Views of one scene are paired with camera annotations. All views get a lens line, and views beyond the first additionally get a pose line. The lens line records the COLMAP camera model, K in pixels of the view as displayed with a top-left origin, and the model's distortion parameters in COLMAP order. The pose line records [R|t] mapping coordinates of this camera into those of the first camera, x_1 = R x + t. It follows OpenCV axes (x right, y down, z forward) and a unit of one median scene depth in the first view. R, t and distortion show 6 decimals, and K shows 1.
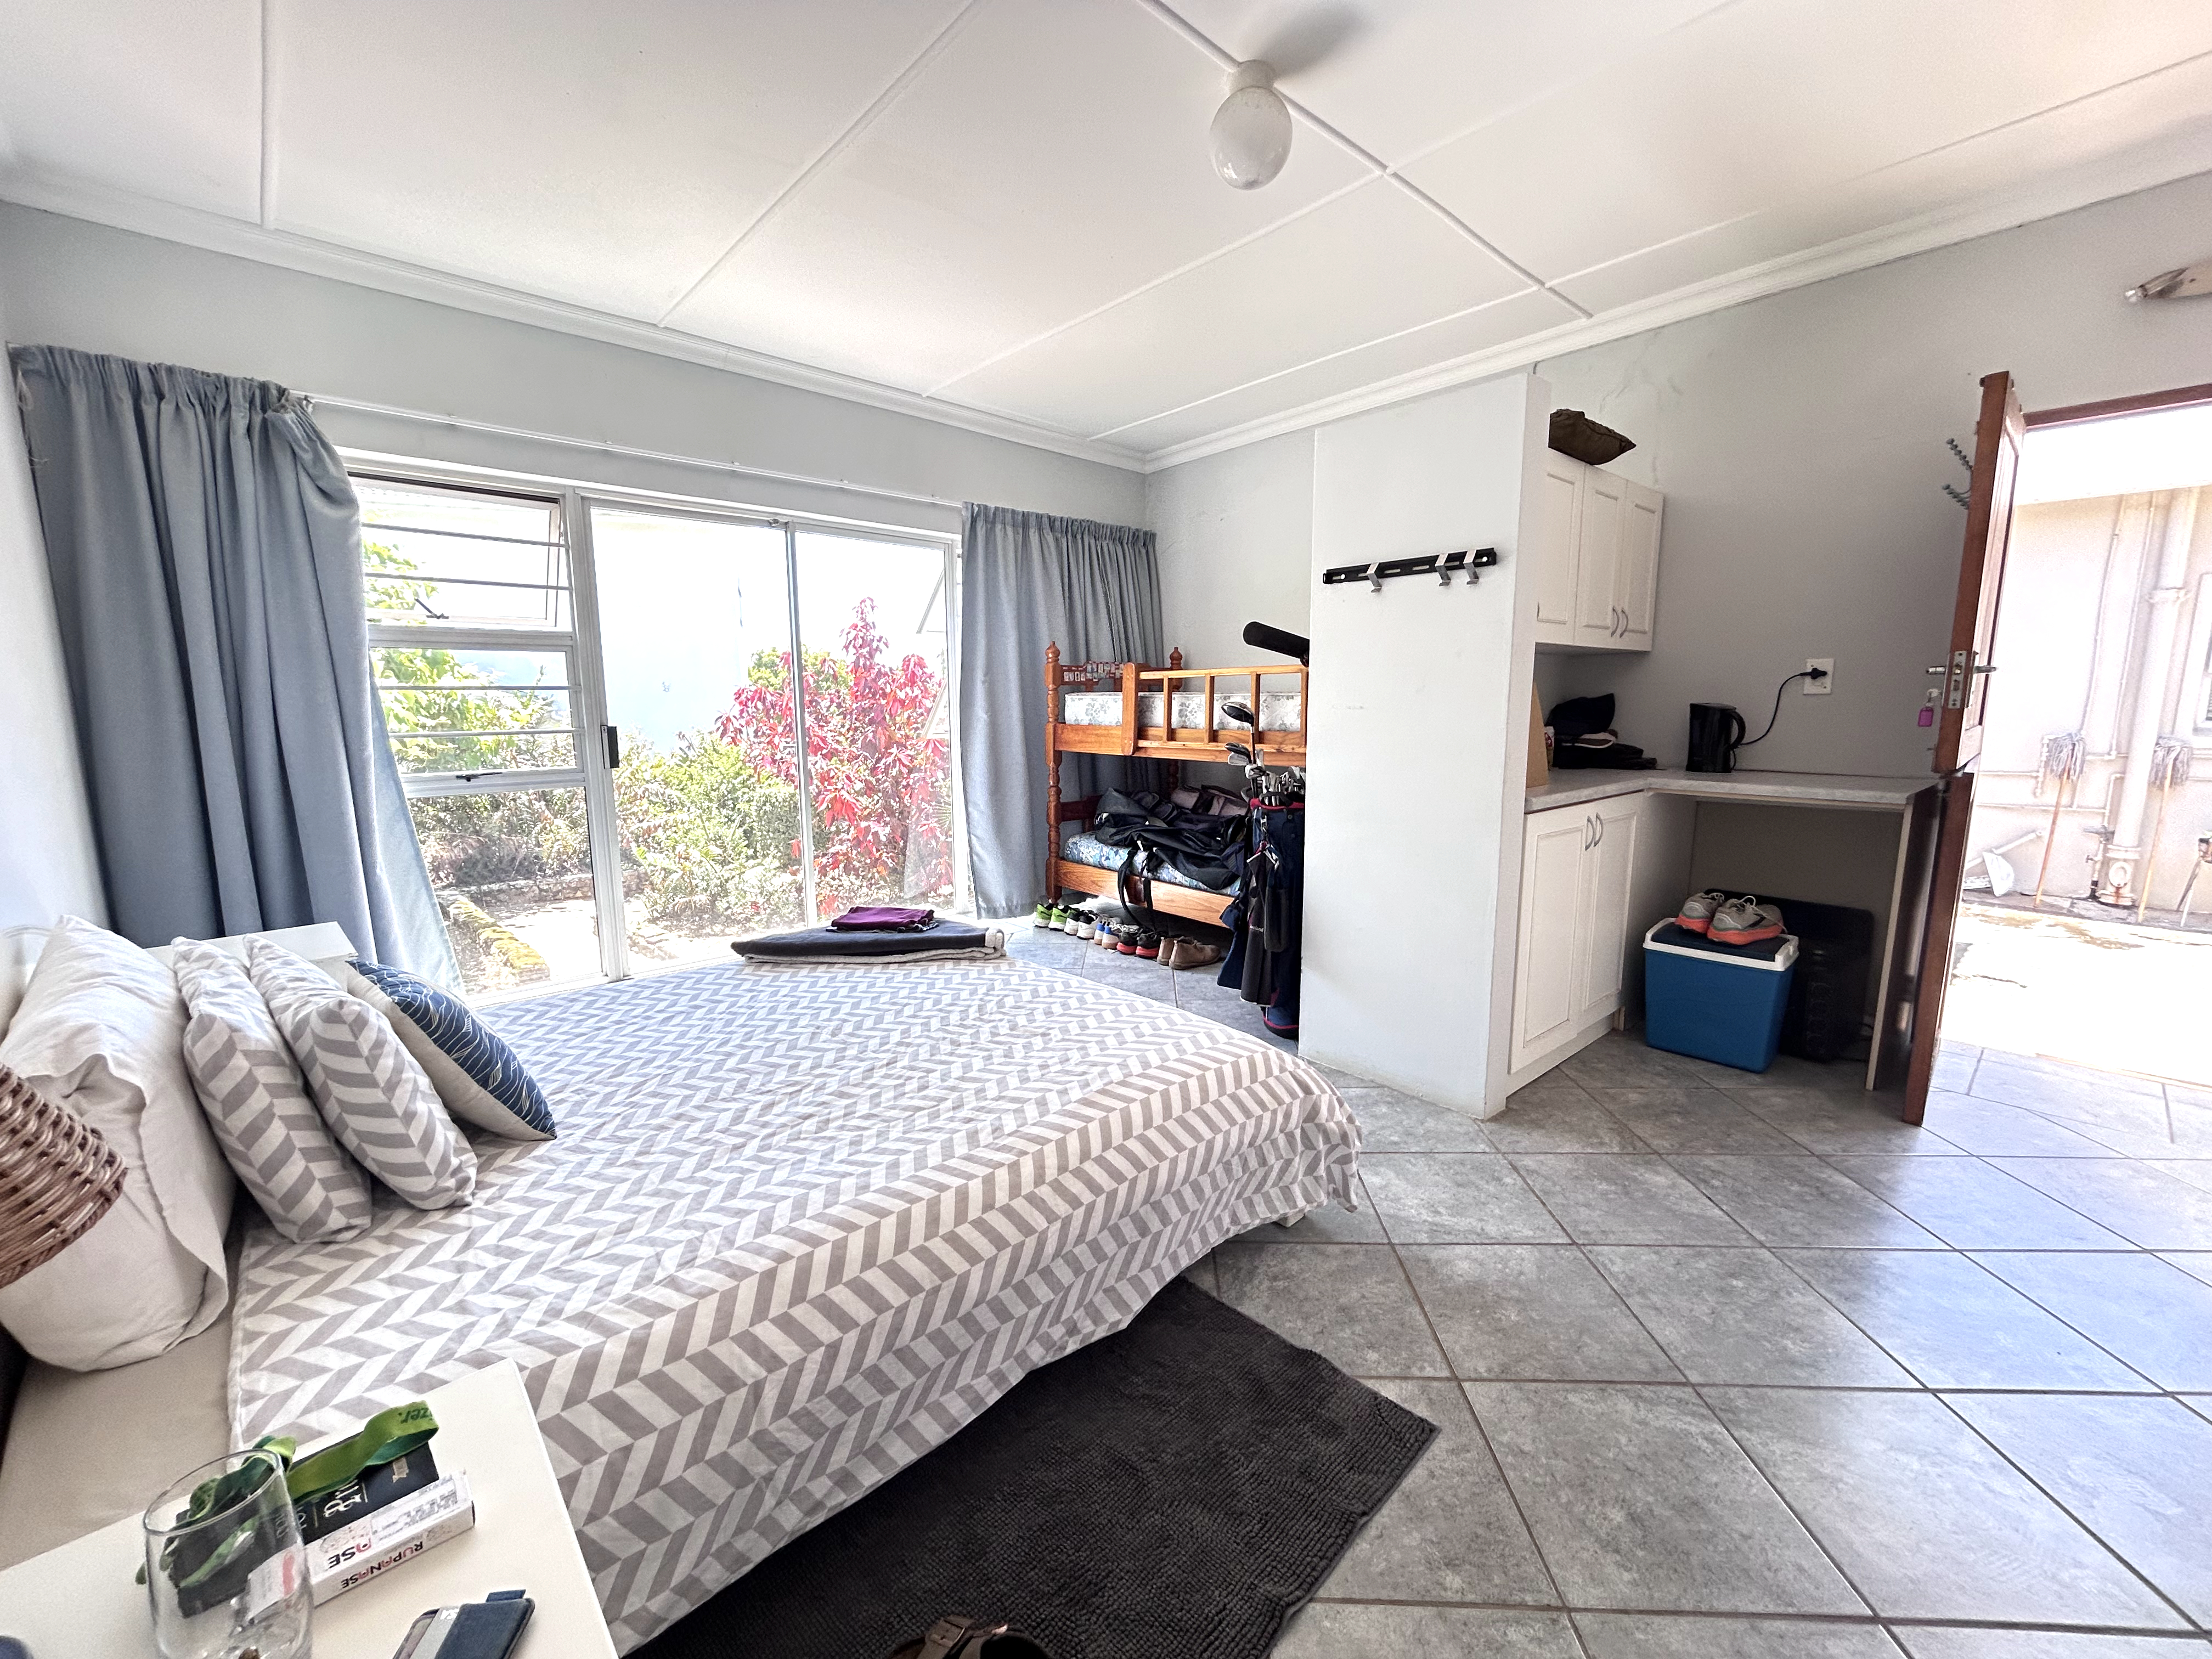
lens RADIAL K [[882.7, 0, 1104.3], [0, 882.7, 825.6], [0, 0, 1]] dist [0.001234, -0.000101]
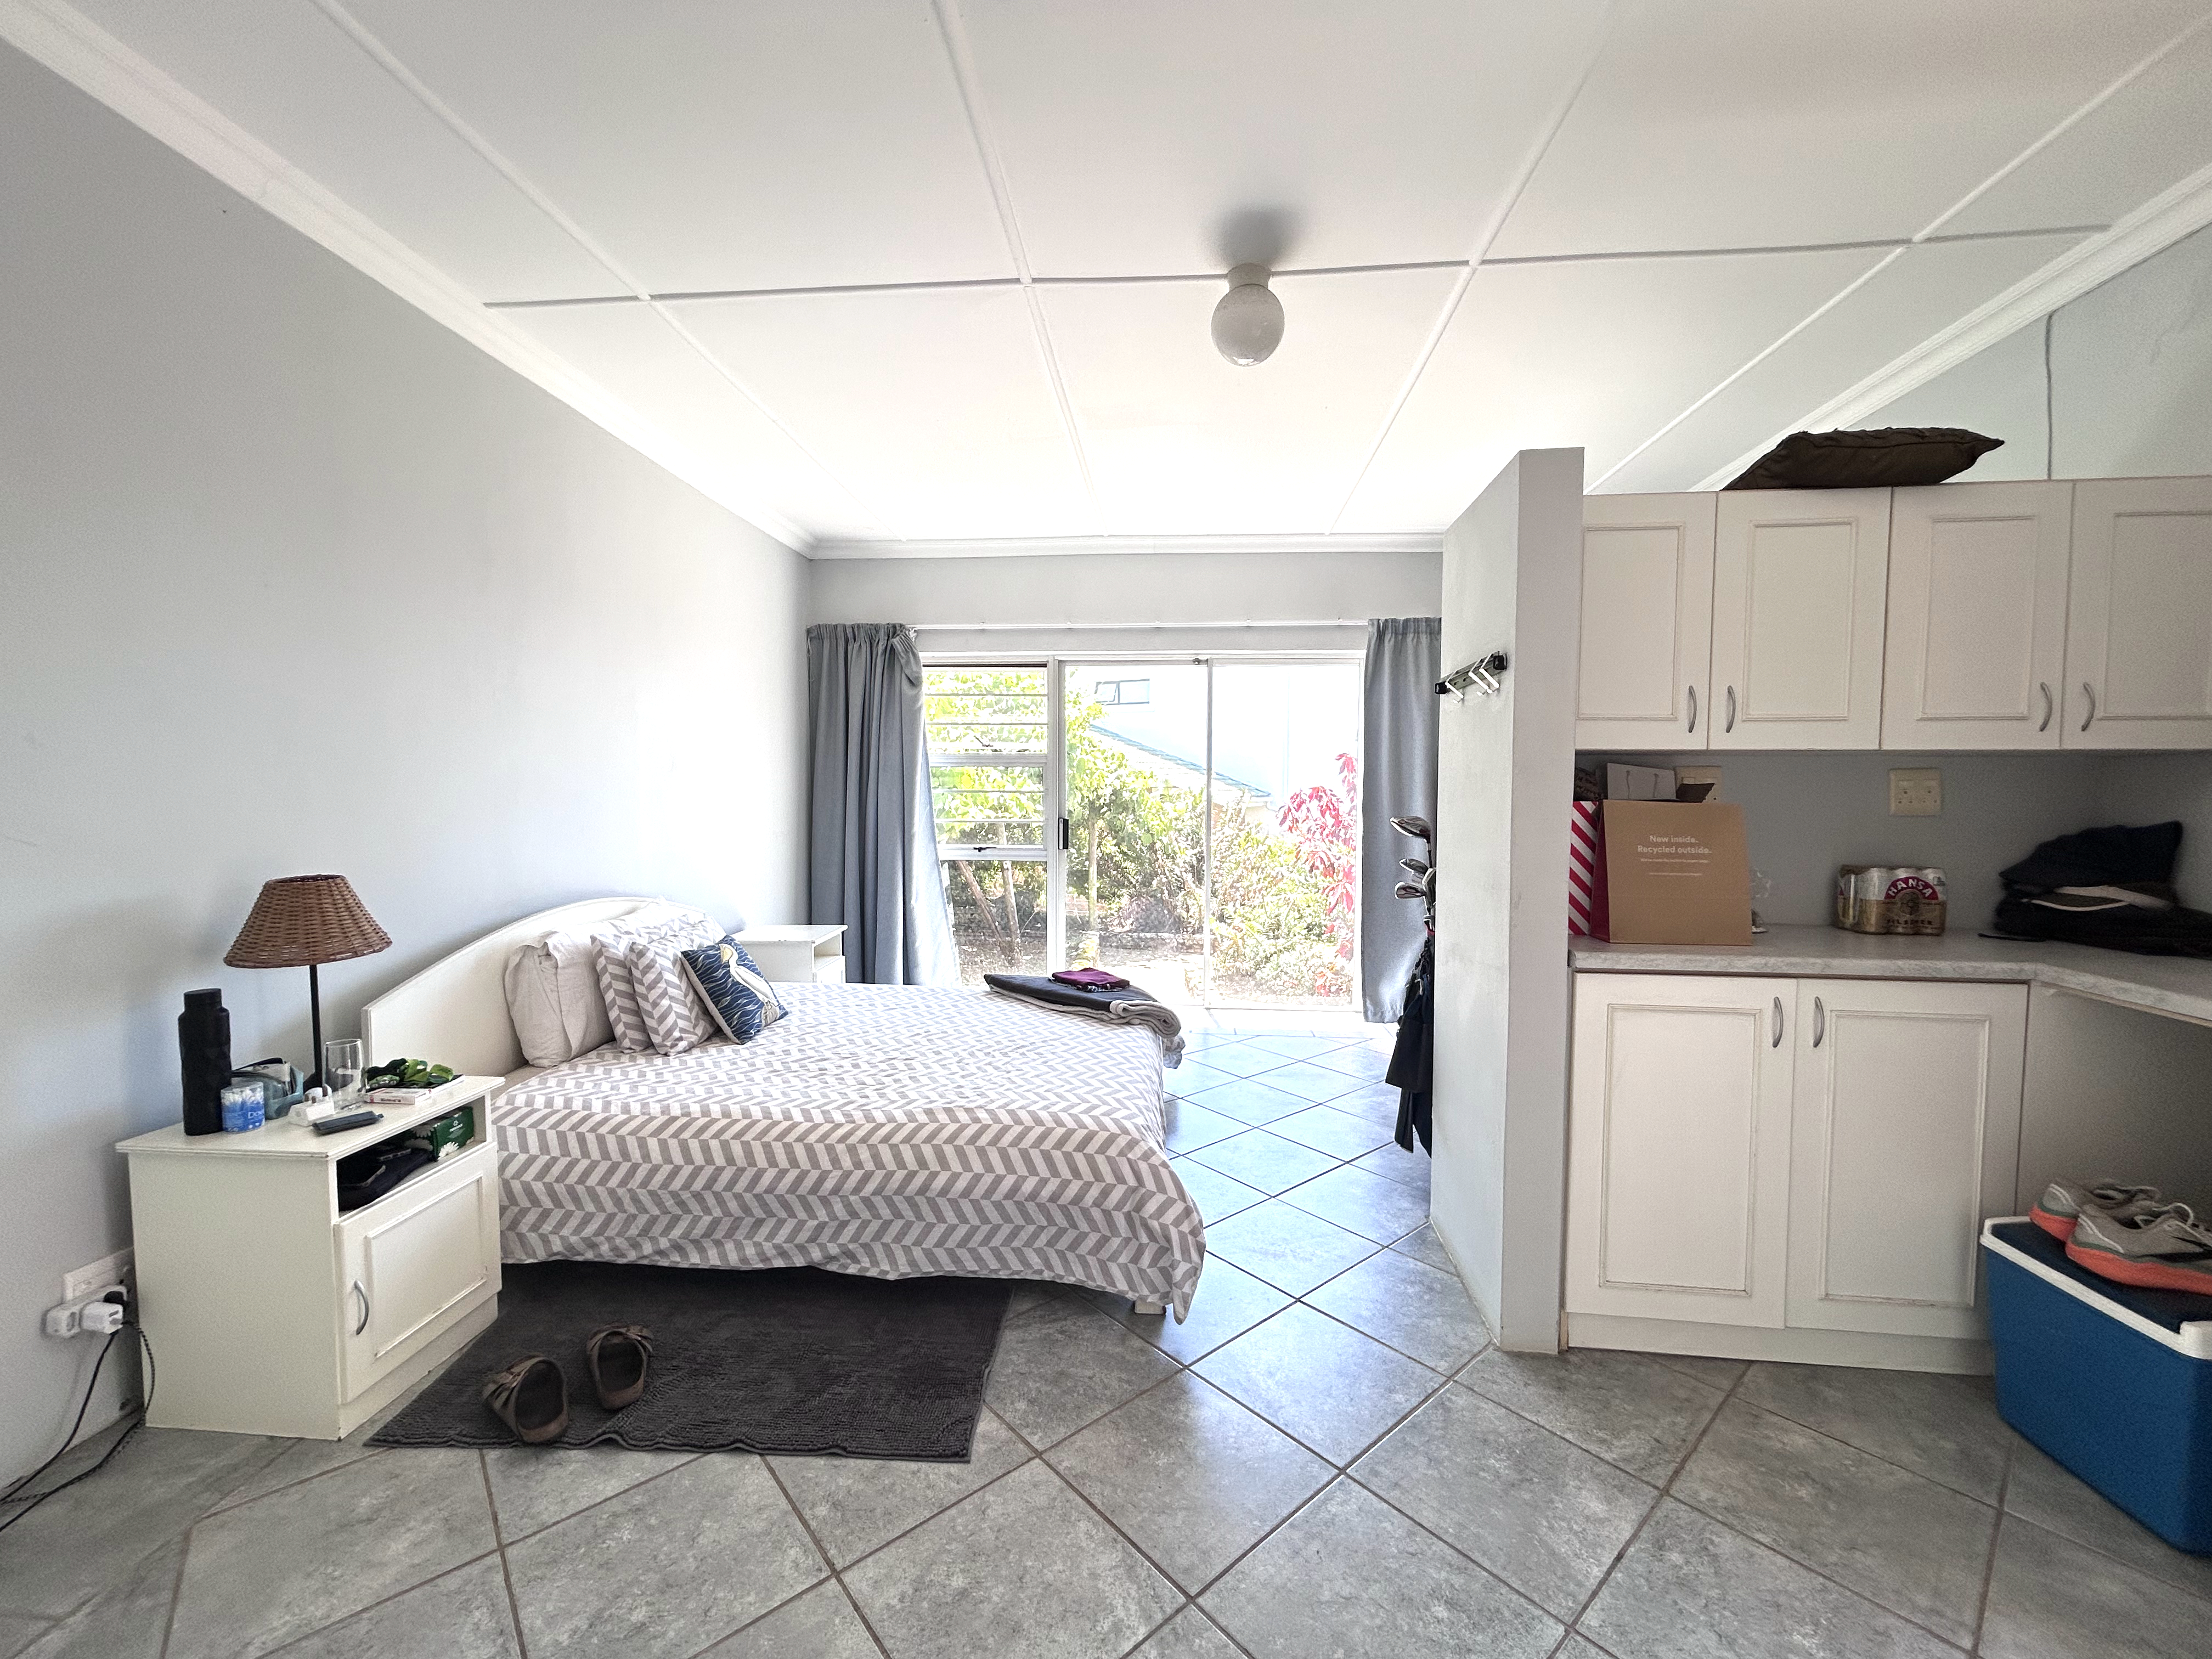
lens RADIAL K [[882.7, 0, 1106.6], [0, 882.7, 829.2], [0, 0, 1]] dist [0.001234, -0.000101]
pose [[0.685941, 0.042679, -0.726404, 0.887158], [-0.114587, 0.992159, -0.049911, -0.061626], [0.718578, 0.117472, 0.685453, 0.172519]]
